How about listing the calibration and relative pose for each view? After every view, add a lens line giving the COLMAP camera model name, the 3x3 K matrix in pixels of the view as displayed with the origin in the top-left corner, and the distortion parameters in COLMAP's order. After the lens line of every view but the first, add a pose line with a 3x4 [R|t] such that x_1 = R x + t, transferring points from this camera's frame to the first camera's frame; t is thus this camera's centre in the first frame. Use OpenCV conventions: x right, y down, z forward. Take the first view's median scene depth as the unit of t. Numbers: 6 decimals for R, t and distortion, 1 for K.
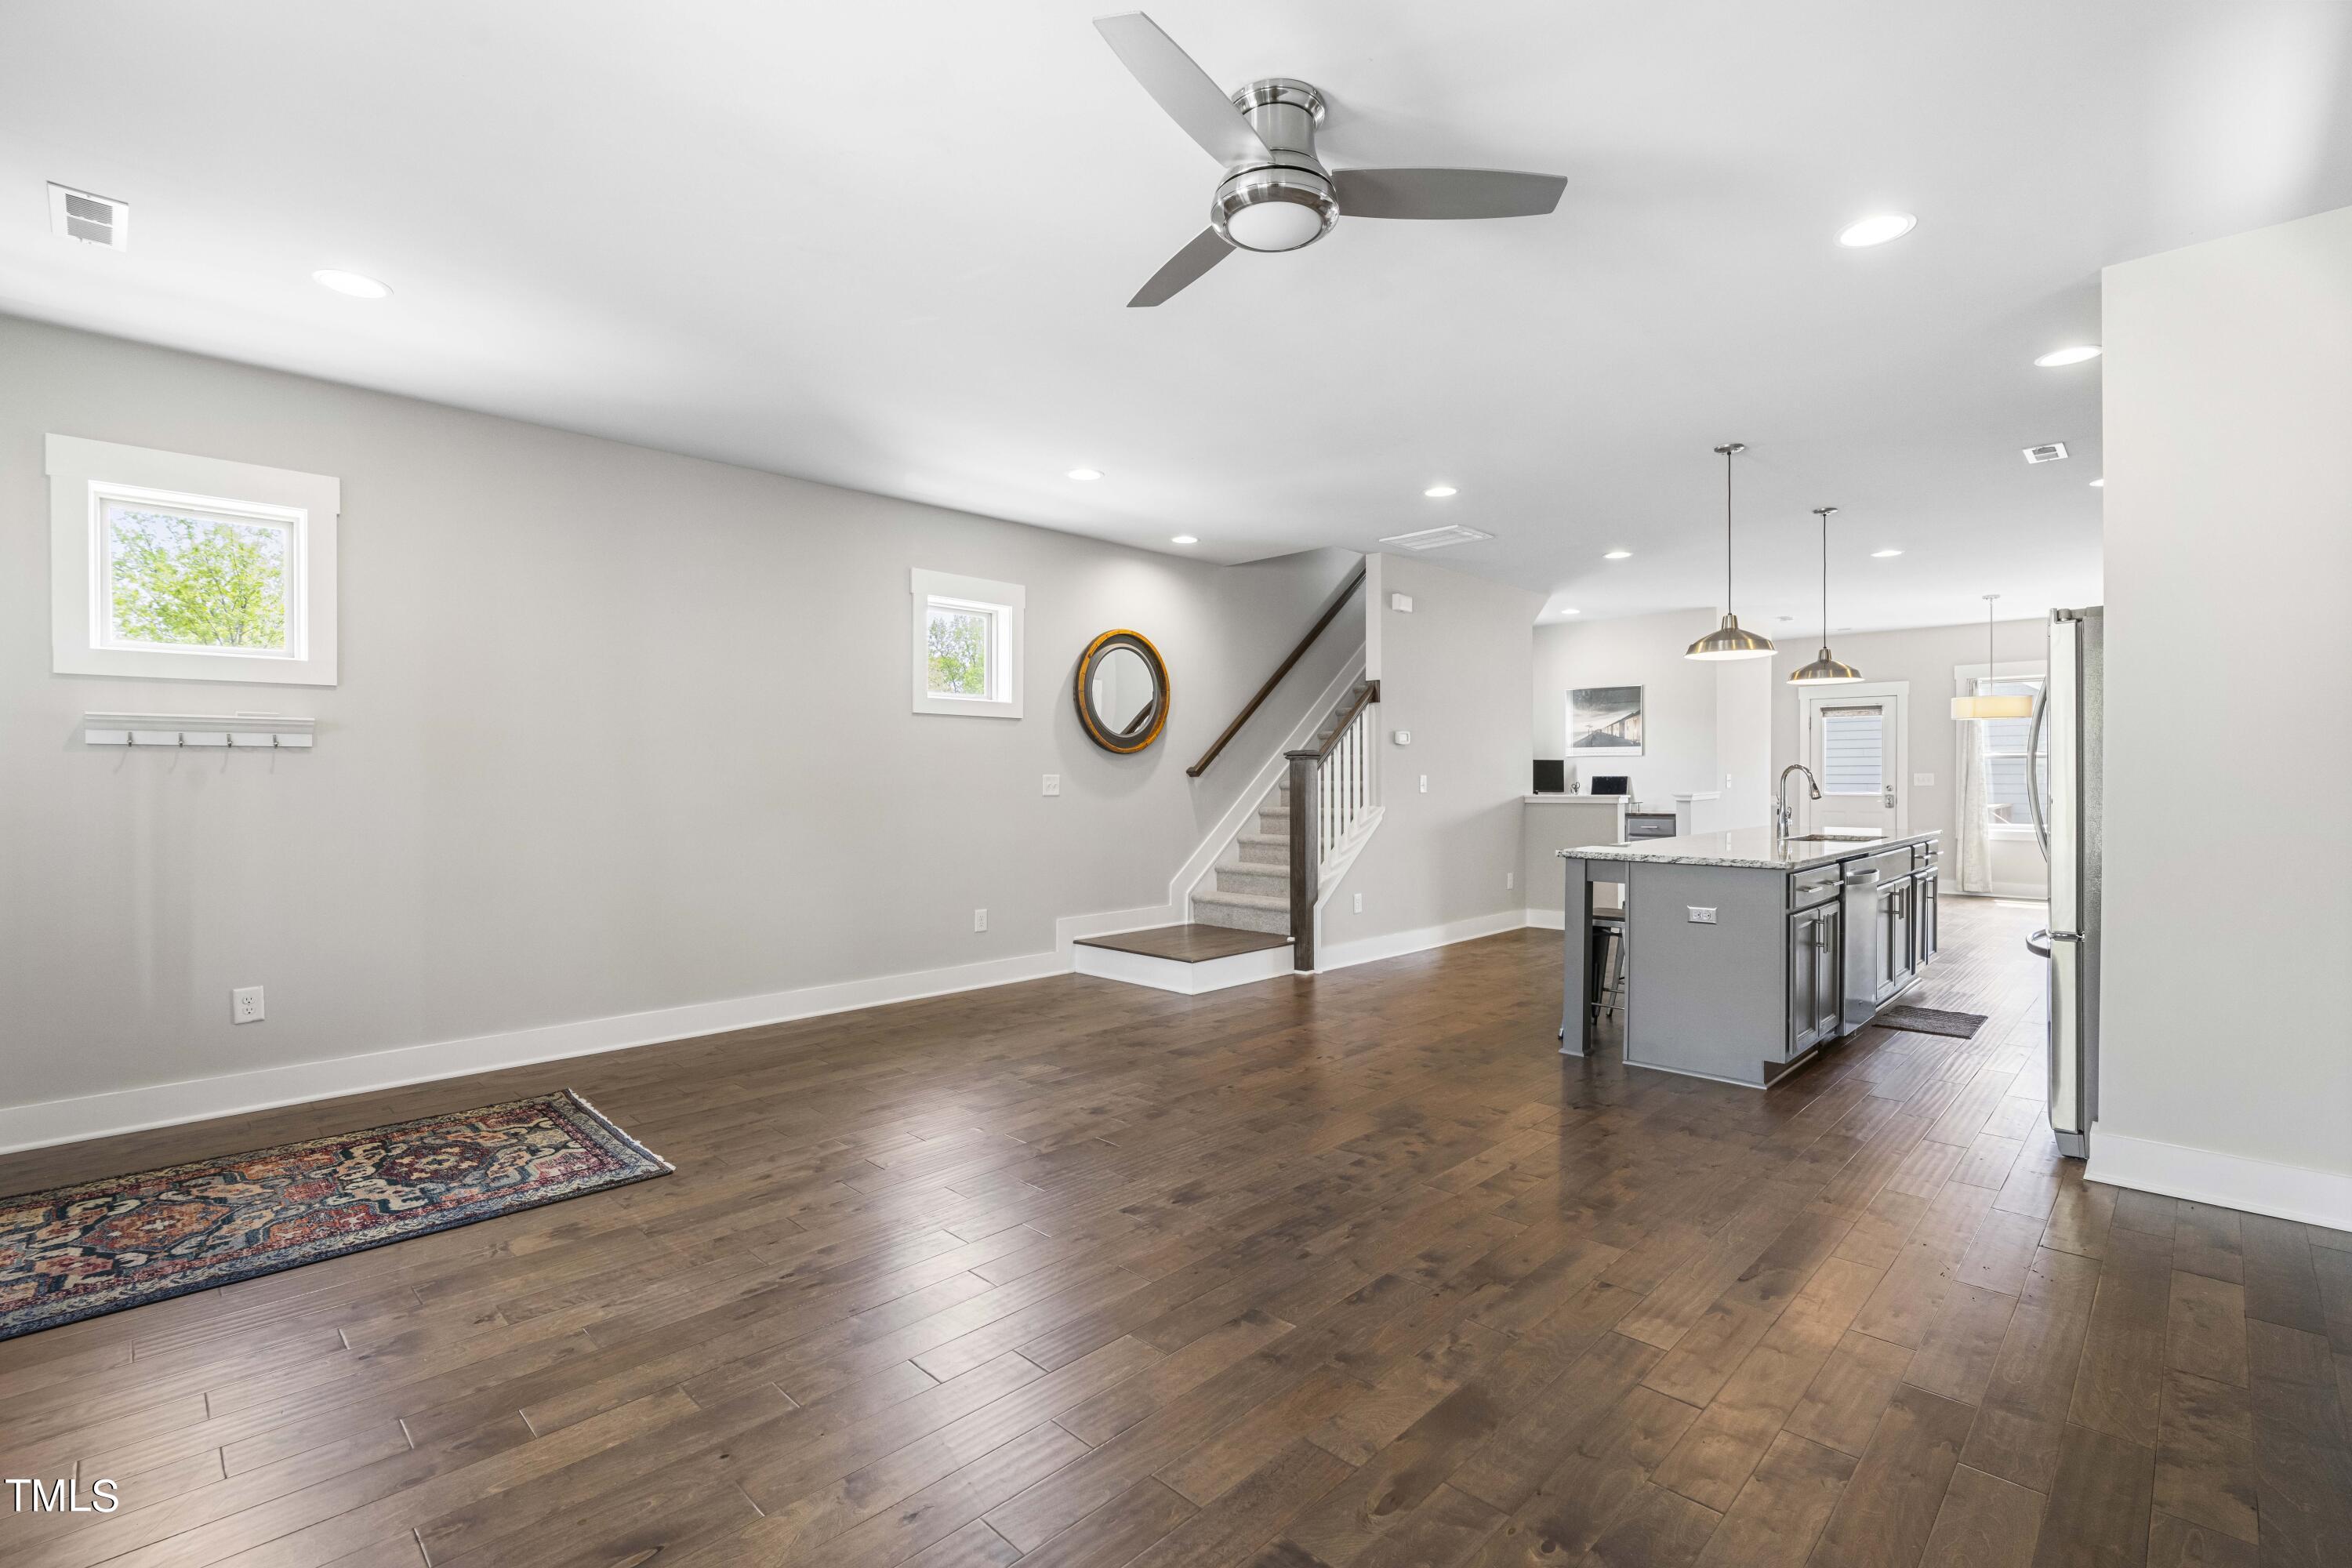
lens RADIAL K [[1065.8, 0, 1182.6], [0, 1065.8, 785.8], [0, 0, 1]] dist [-0.013047, 0.006904]
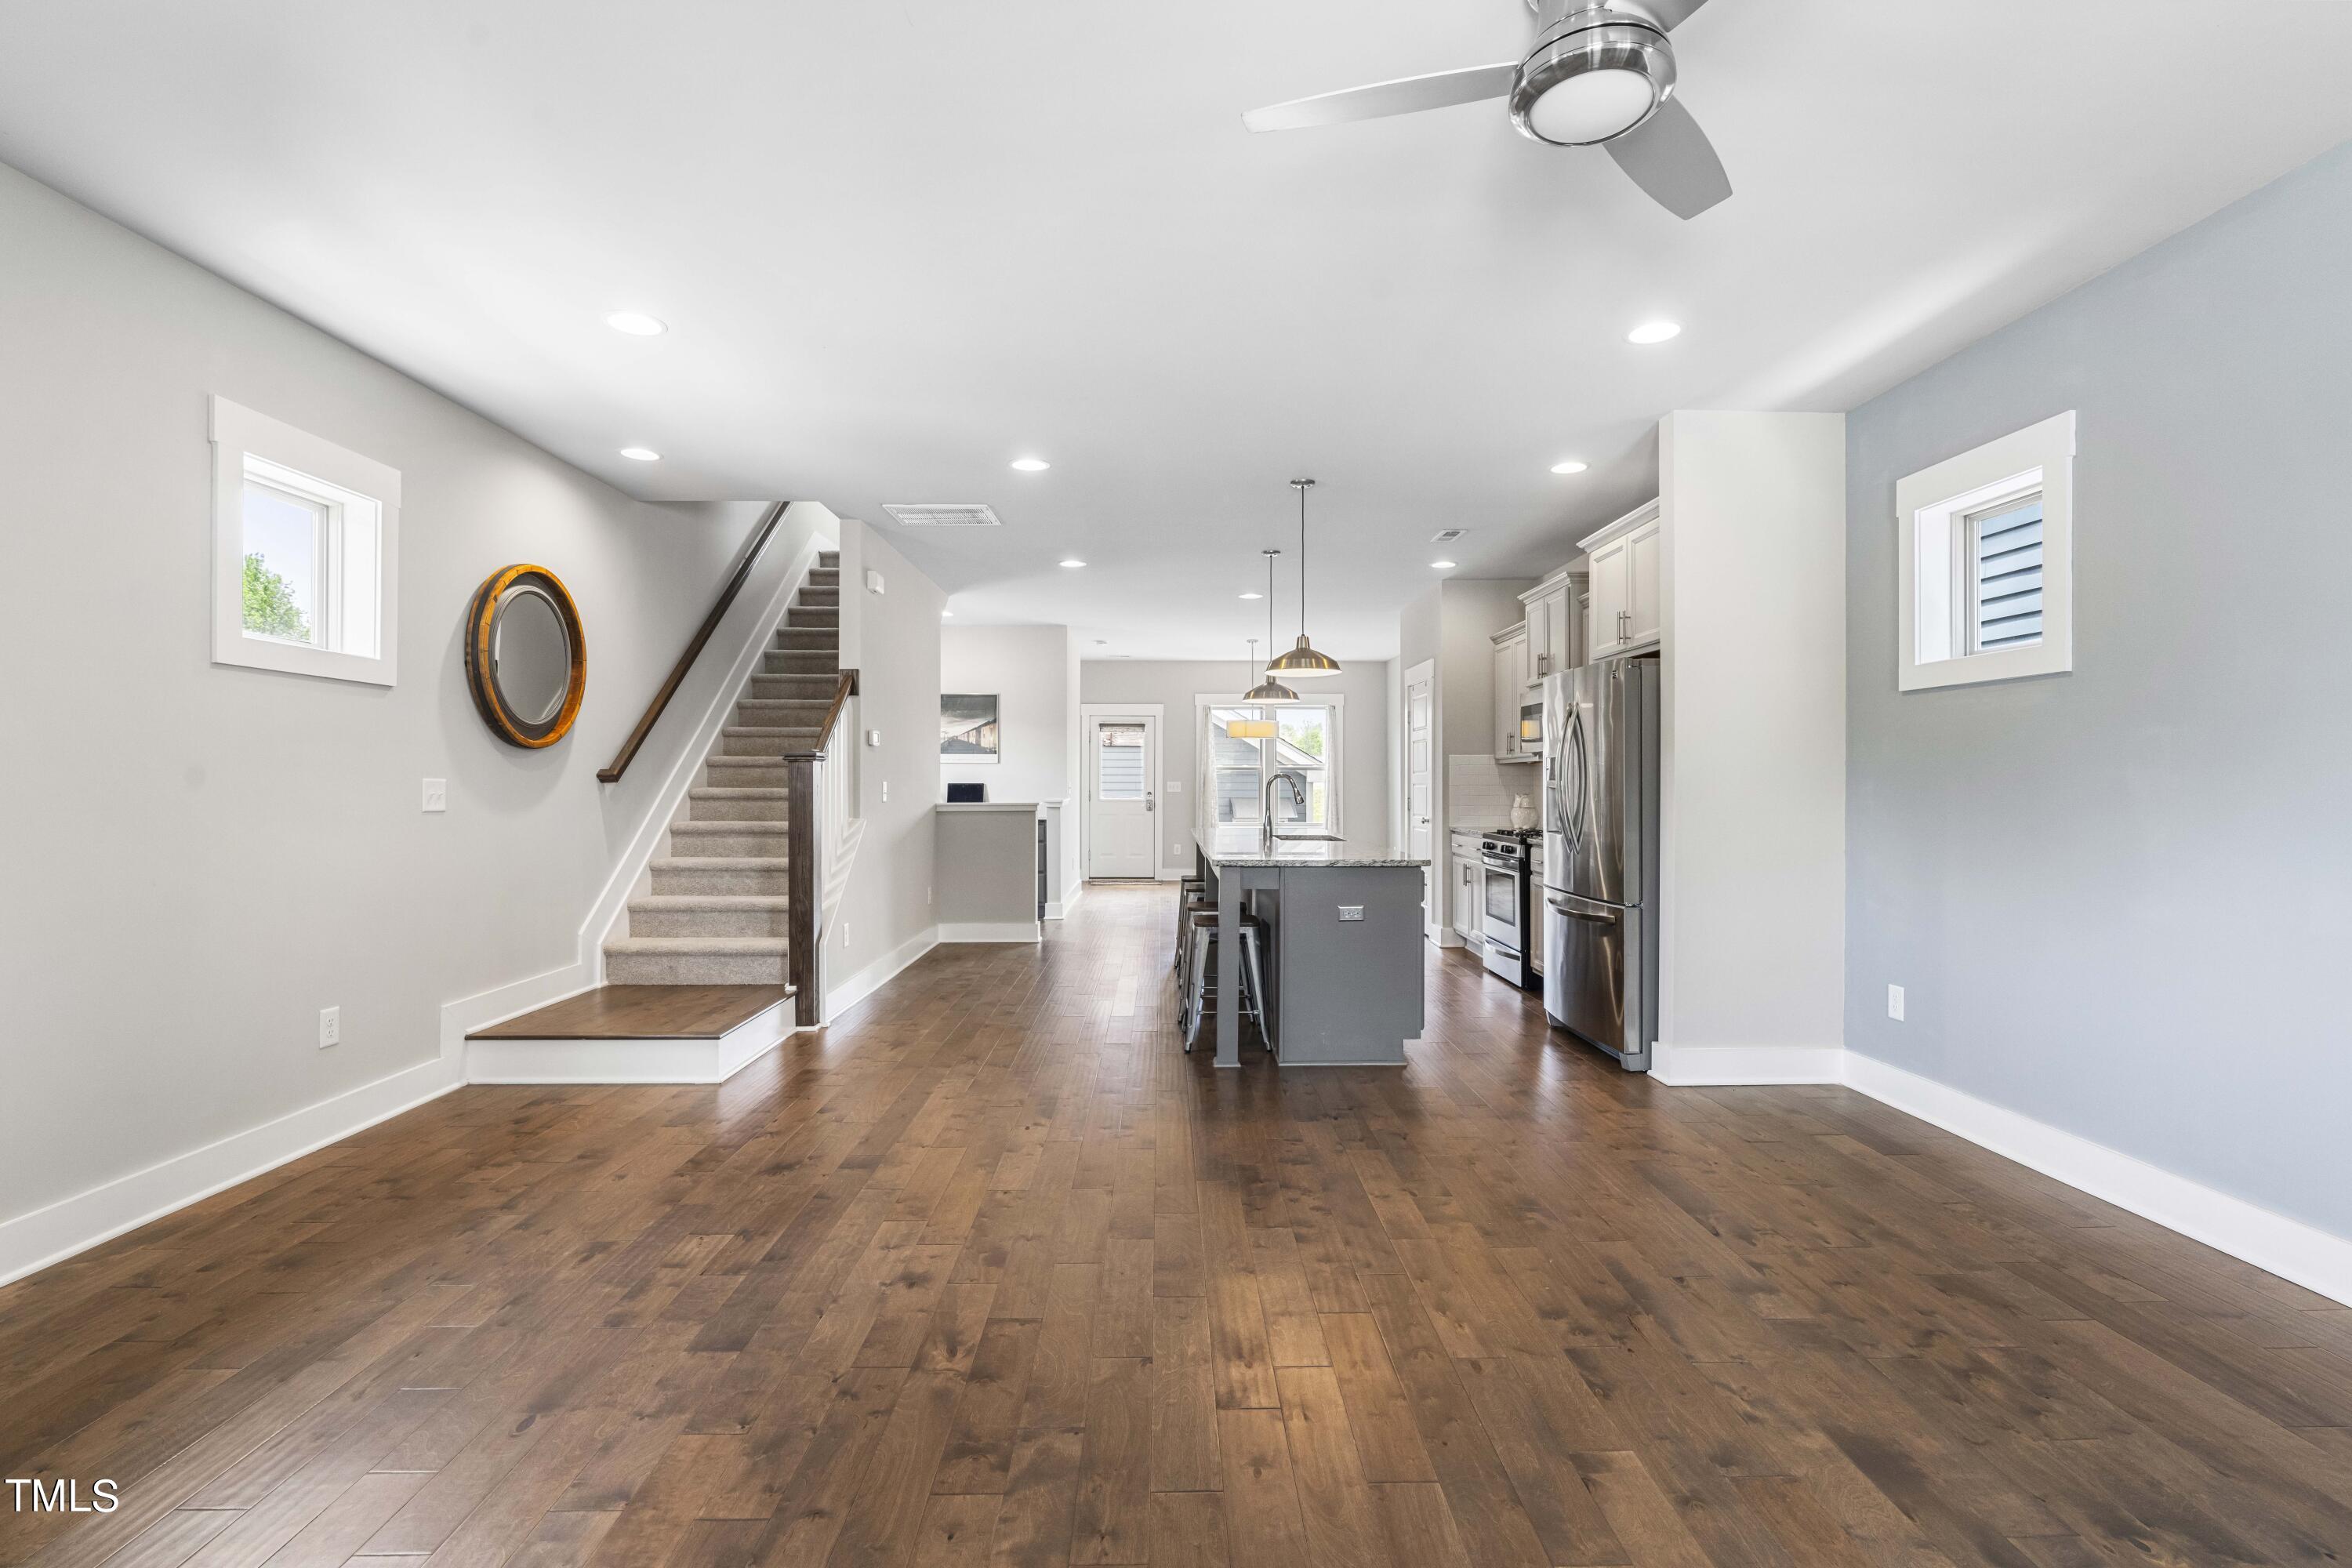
lens RADIAL K [[1065.8, 0, 1182.6], [0, 1065.8, 785.8], [0, 0, 1]] dist [-0.013047, 0.006904]
pose [[0.698003, 0.001532, 0.716093, -0.278497], [0.003040, 0.999982, -0.005103, -0.001694], [-0.716088, 0.005739, 0.697986, 0.257736]]
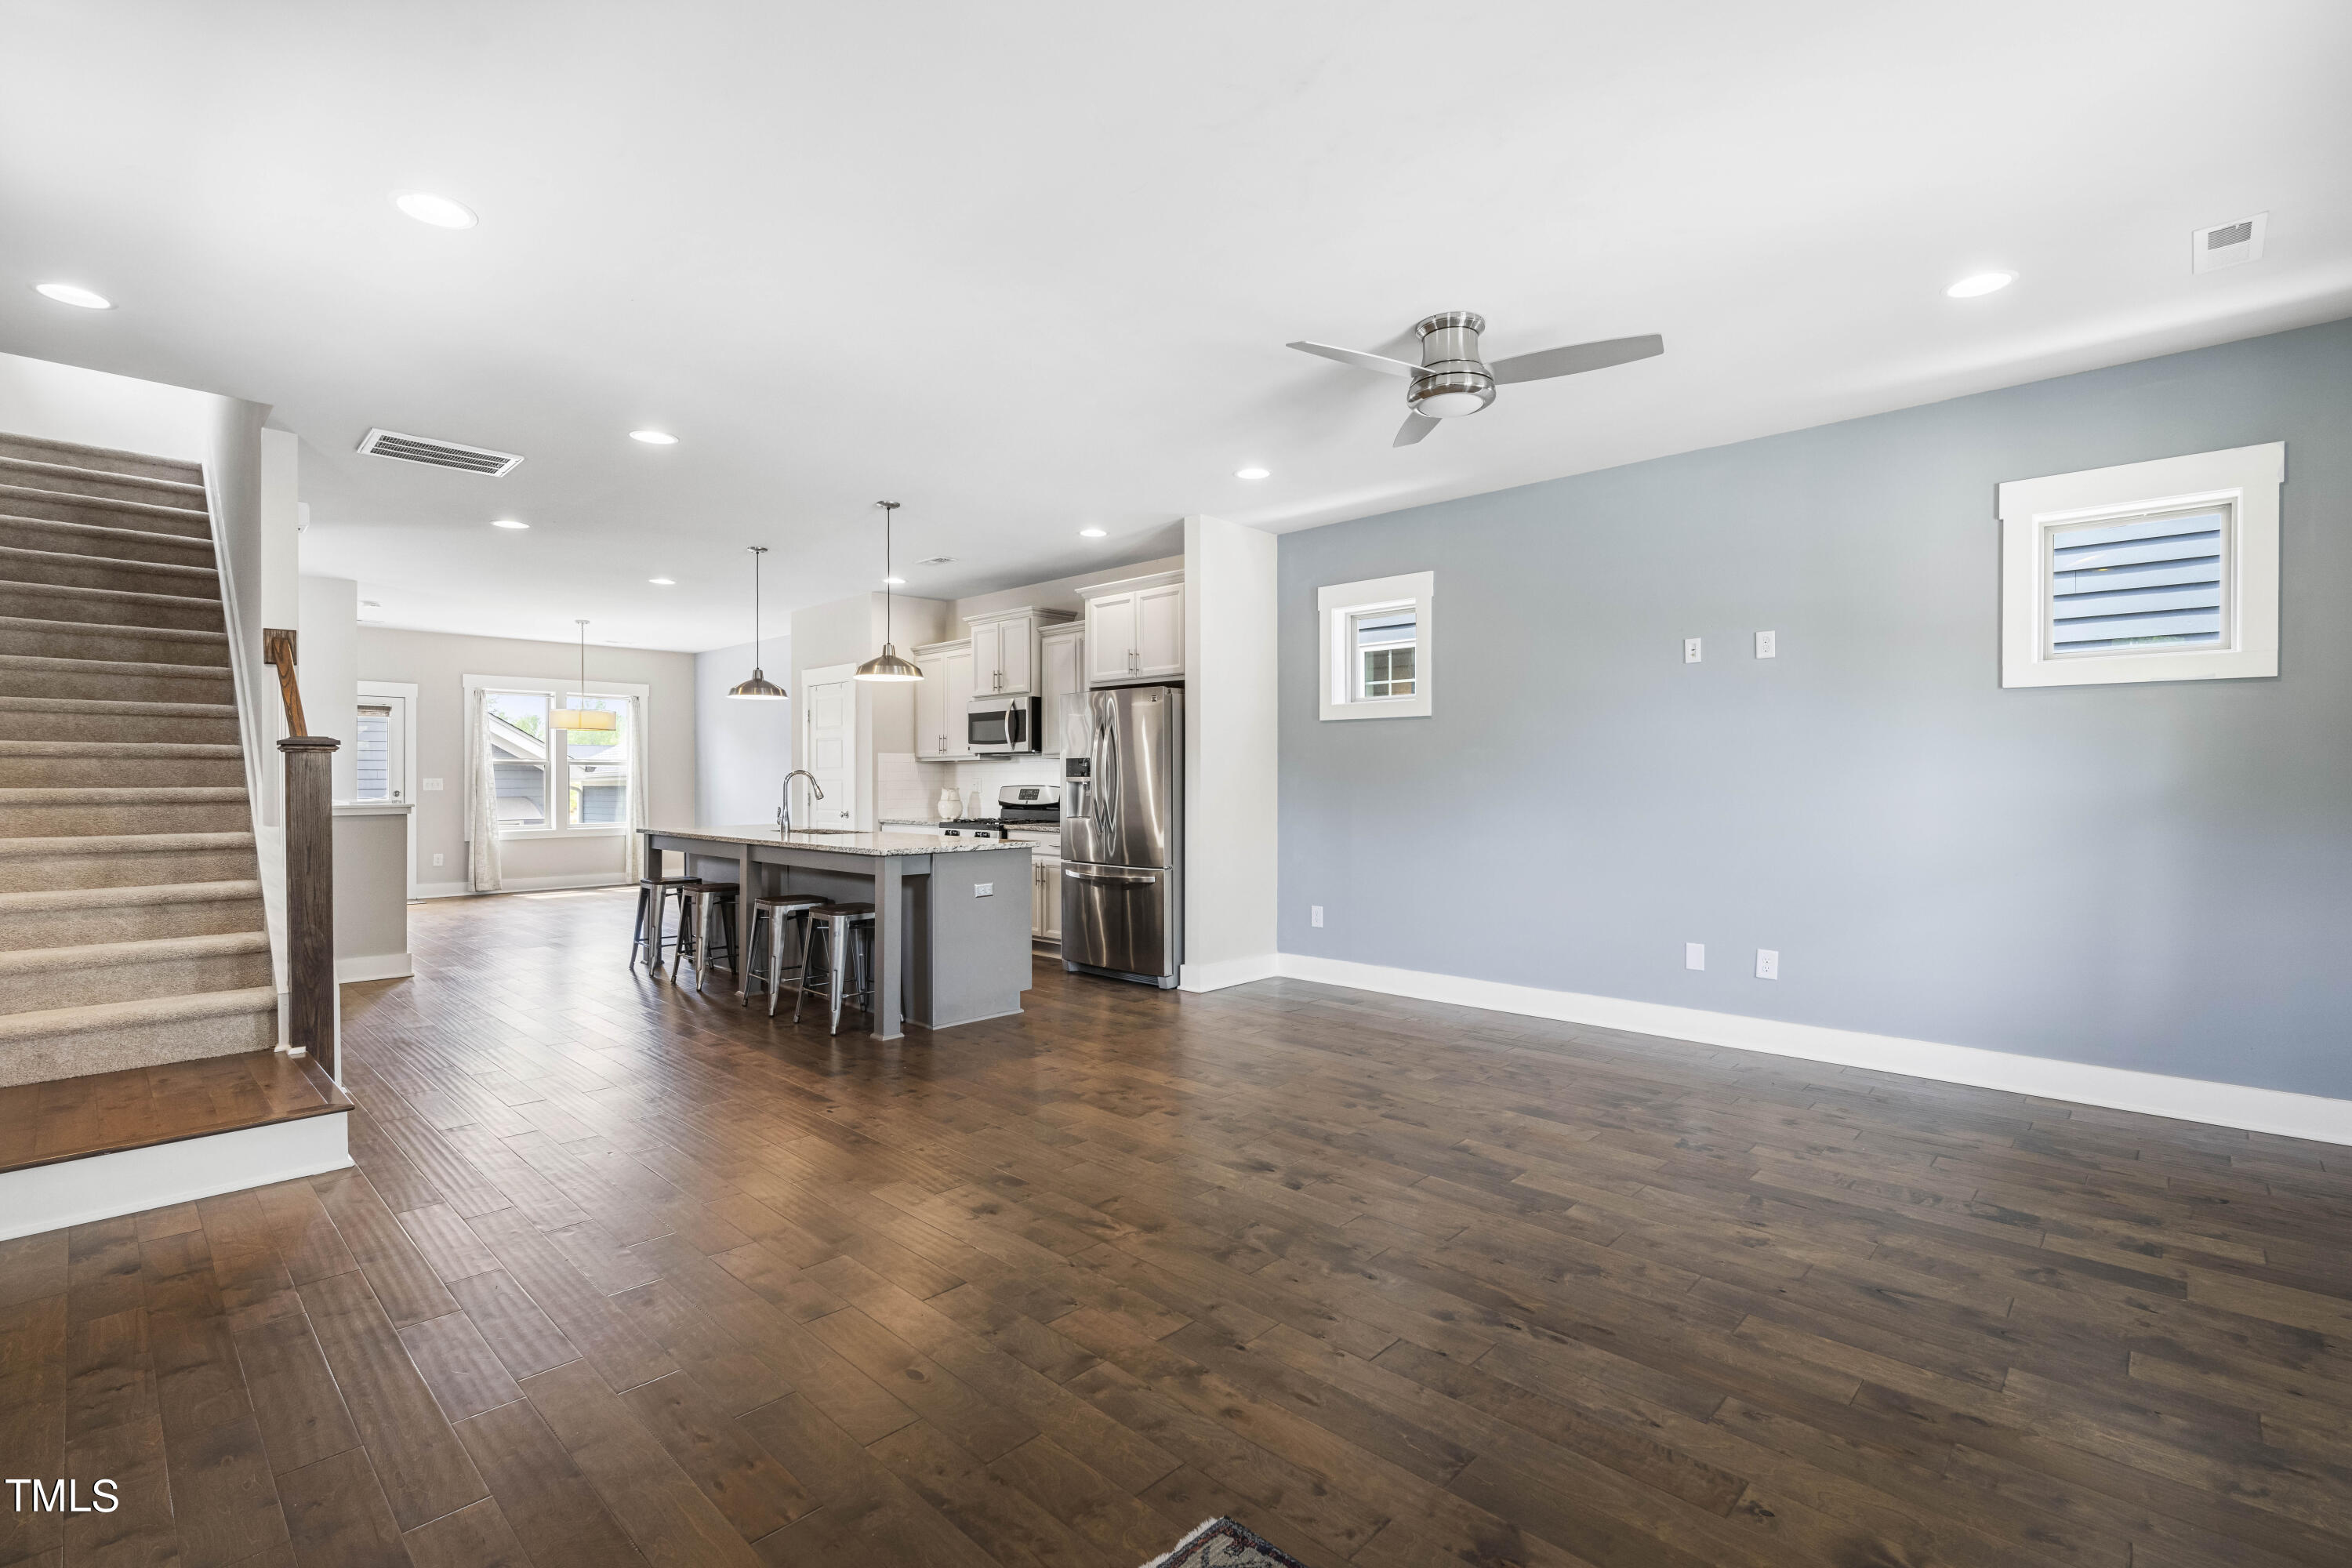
lens RADIAL K [[1065.8, 0, 1182.6], [0, 1065.8, 785.8], [0, 0, 1]] dist [-0.013047, 0.006904]
pose [[-0.020171, -0.003527, 0.999790, -0.539283], [0.009629, 0.999947, 0.003722, -0.002945], [-0.999750, 0.009702, -0.020136, 0.549218]]
